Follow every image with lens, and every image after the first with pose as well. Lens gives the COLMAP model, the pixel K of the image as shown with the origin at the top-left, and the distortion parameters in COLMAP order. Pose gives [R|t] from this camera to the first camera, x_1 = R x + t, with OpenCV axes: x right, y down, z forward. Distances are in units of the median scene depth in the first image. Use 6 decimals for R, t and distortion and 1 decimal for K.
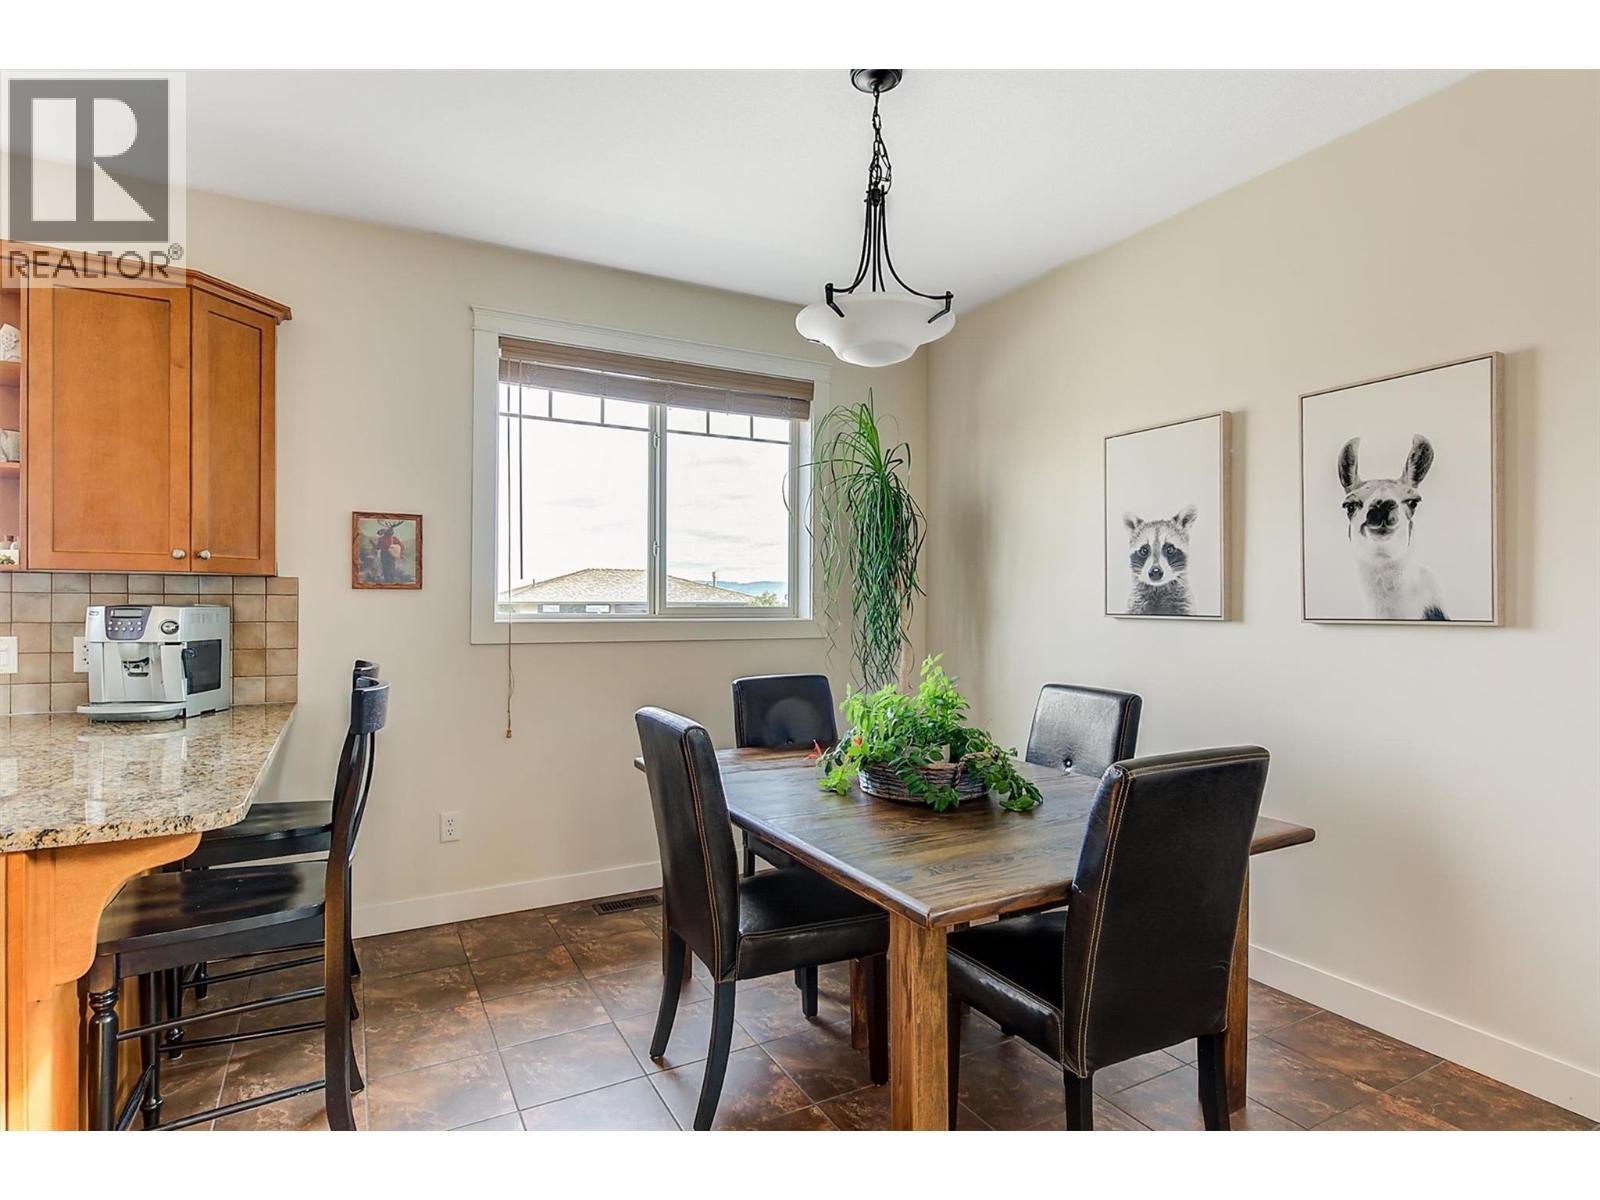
lens RADIAL K [[839.5, 0, 802.6], [0, 839.5, 604.9], [0, 0, 1]] dist [-0.002889, -0.000235]
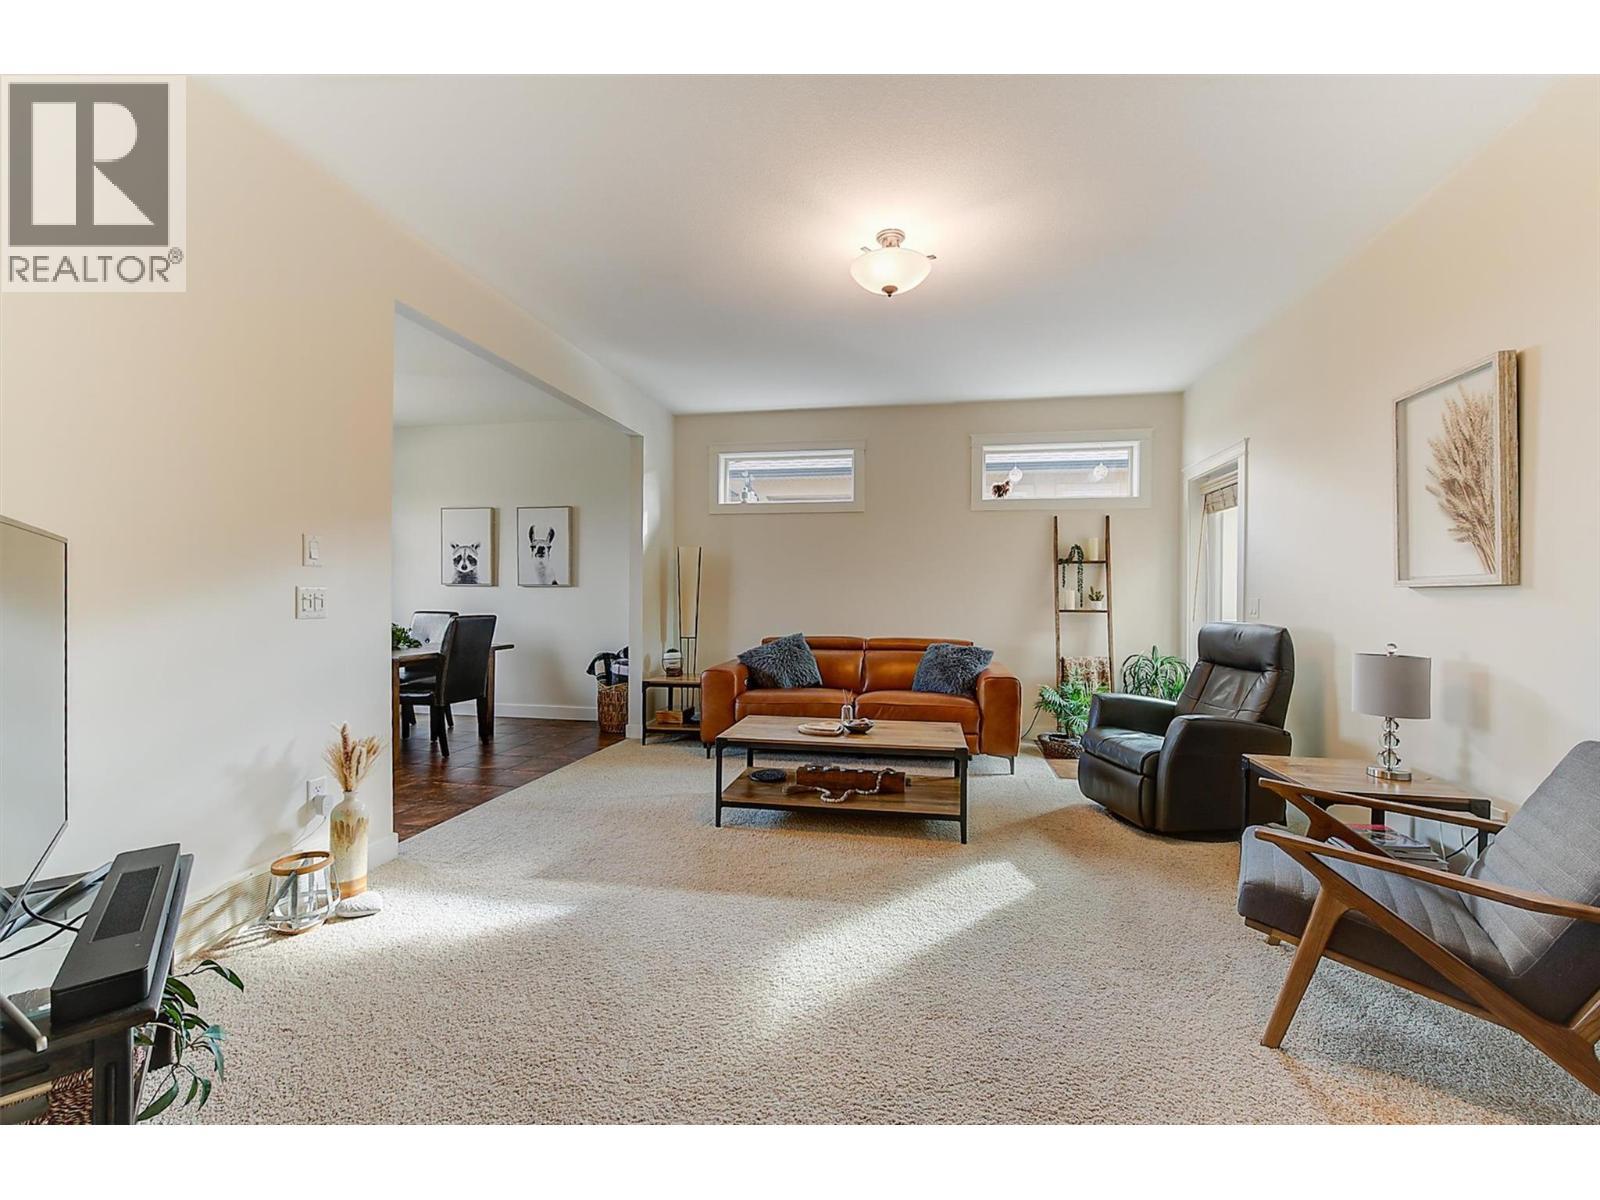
lens RADIAL K [[626.8, 0, 807.3], [0, 626.8, 598.1], [0, 0, 1]] dist [-0.003357, 0.000041]
pose [[0.623123, 0.002653, 0.782120, -0.431389], [-0.008421, 0.999959, 0.003318, 0.043069], [-0.782079, -0.008653, 0.623120, -1.035775]]
